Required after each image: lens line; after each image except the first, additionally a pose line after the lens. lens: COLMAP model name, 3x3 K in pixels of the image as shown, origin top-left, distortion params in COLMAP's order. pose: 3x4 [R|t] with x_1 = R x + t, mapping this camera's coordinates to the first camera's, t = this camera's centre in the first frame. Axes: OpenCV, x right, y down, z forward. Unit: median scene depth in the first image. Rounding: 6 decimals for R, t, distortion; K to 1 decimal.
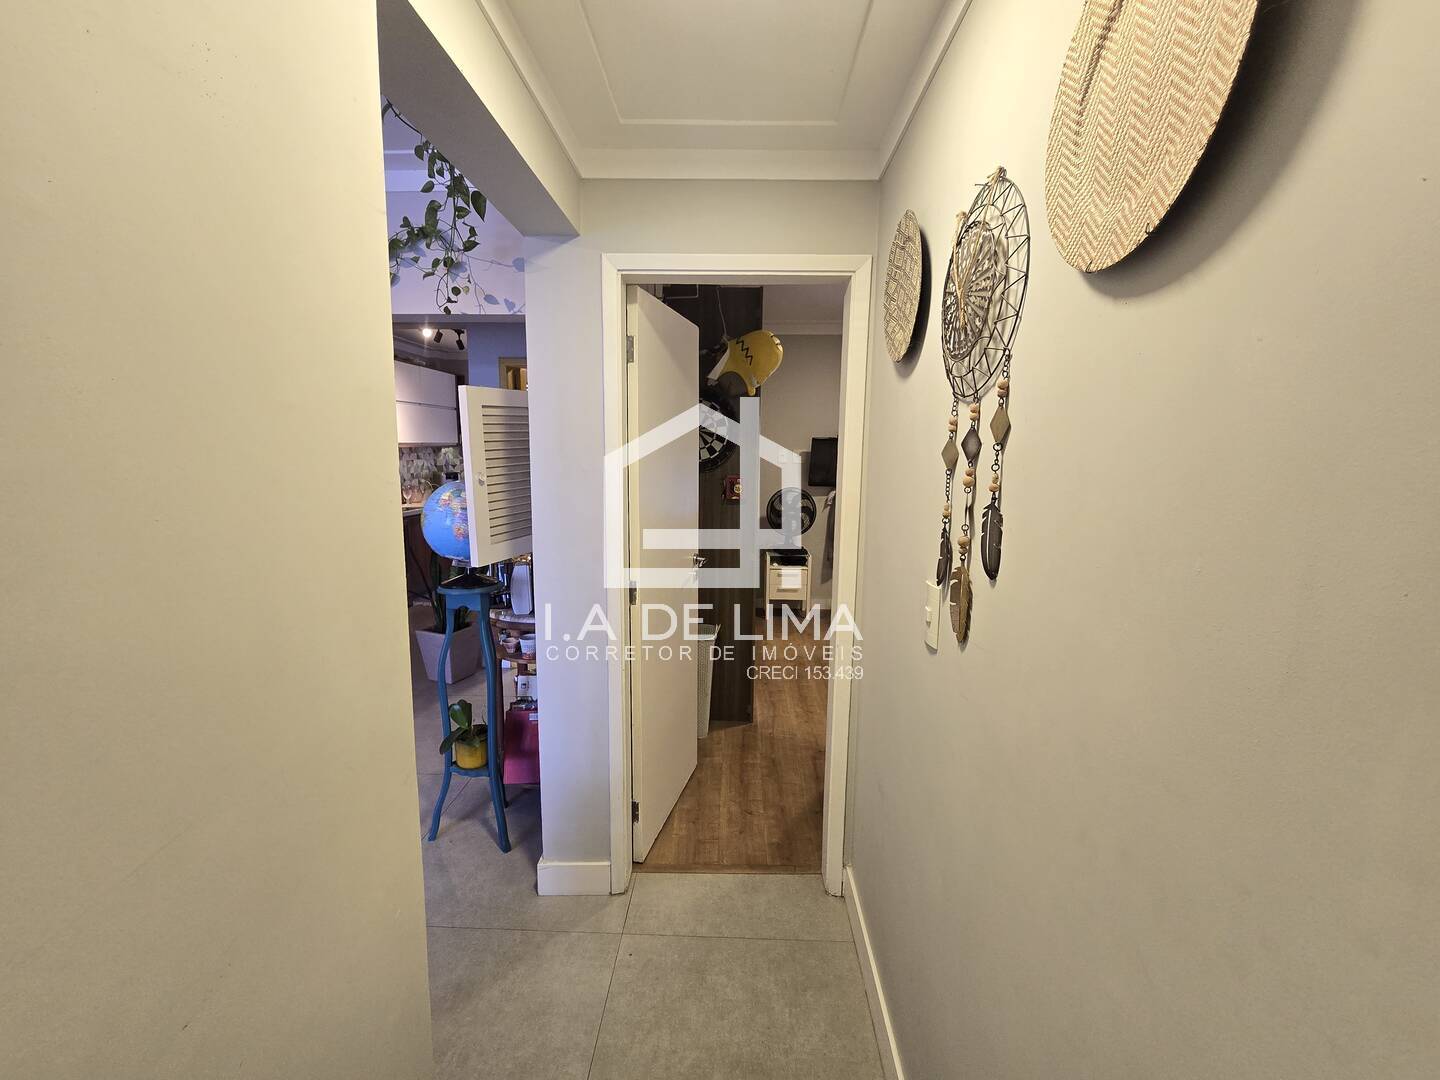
lens RADIAL K [[591.2, 0, 716.0], [0, 591.2, 529.1], [0, 0, 1]] dist [-0.003532, 0.001047]
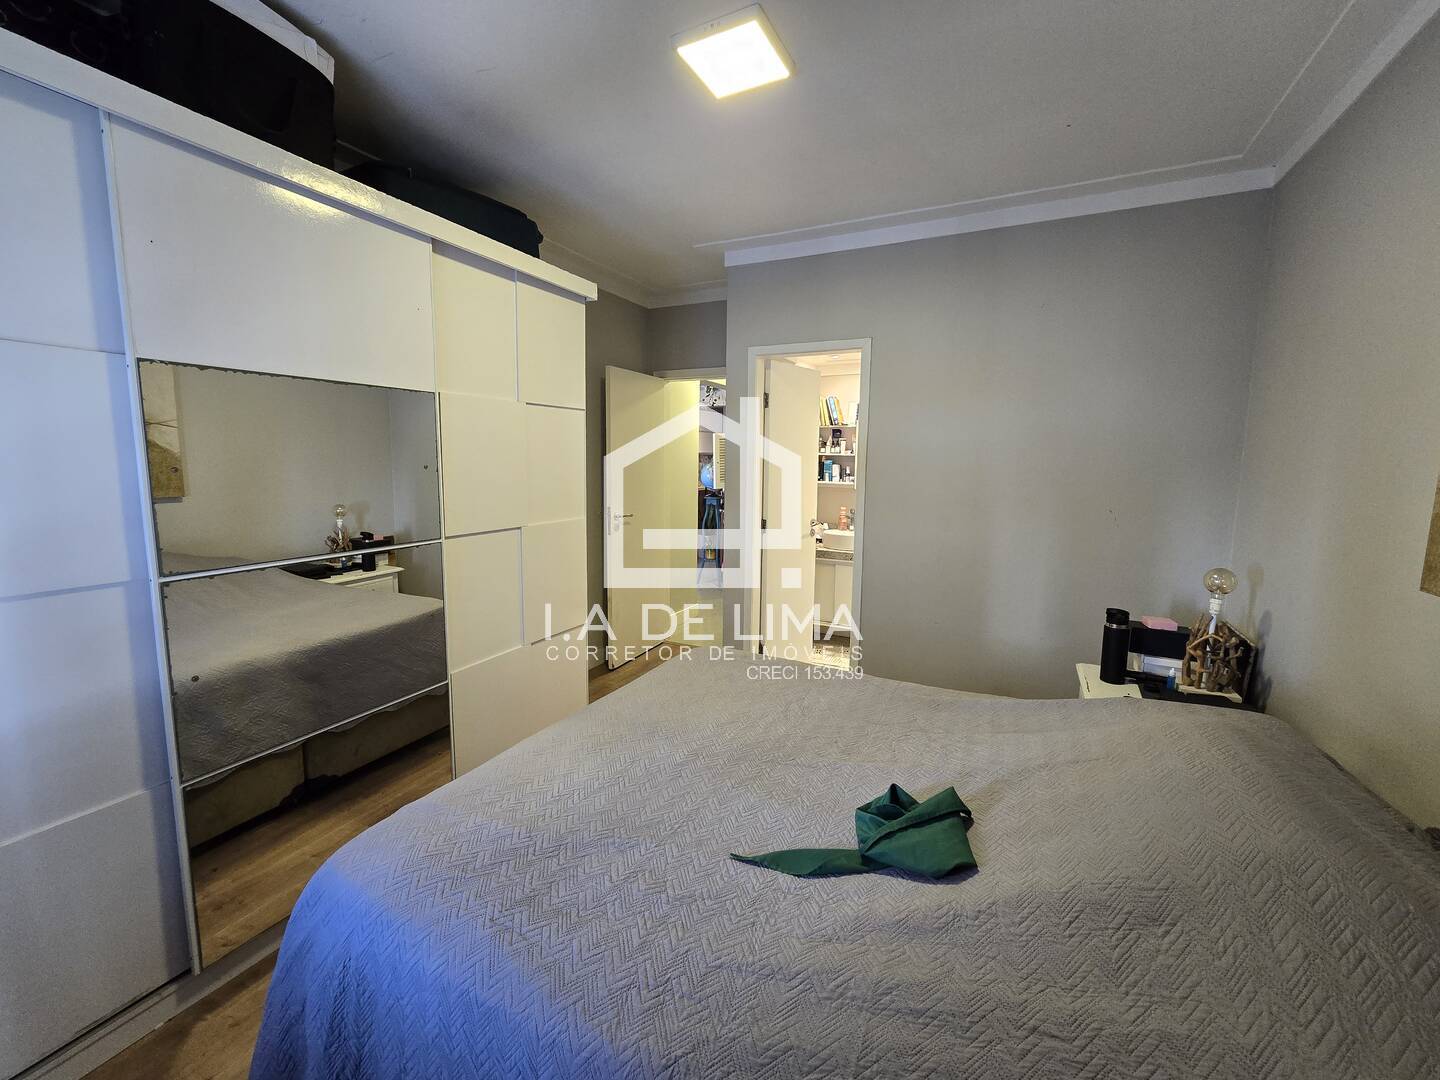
lens RADIAL K [[591.2, 0, 716.0], [0, 591.2, 529.1], [0, 0, 1]] dist [-0.003532, 0.001047]
pose [[0.898604, 0.058166, -0.434889, 1.030515], [-0.065635, 0.997841, -0.002160, 0.287642], [0.433824, 0.030485, 0.900482, -1.931704]]
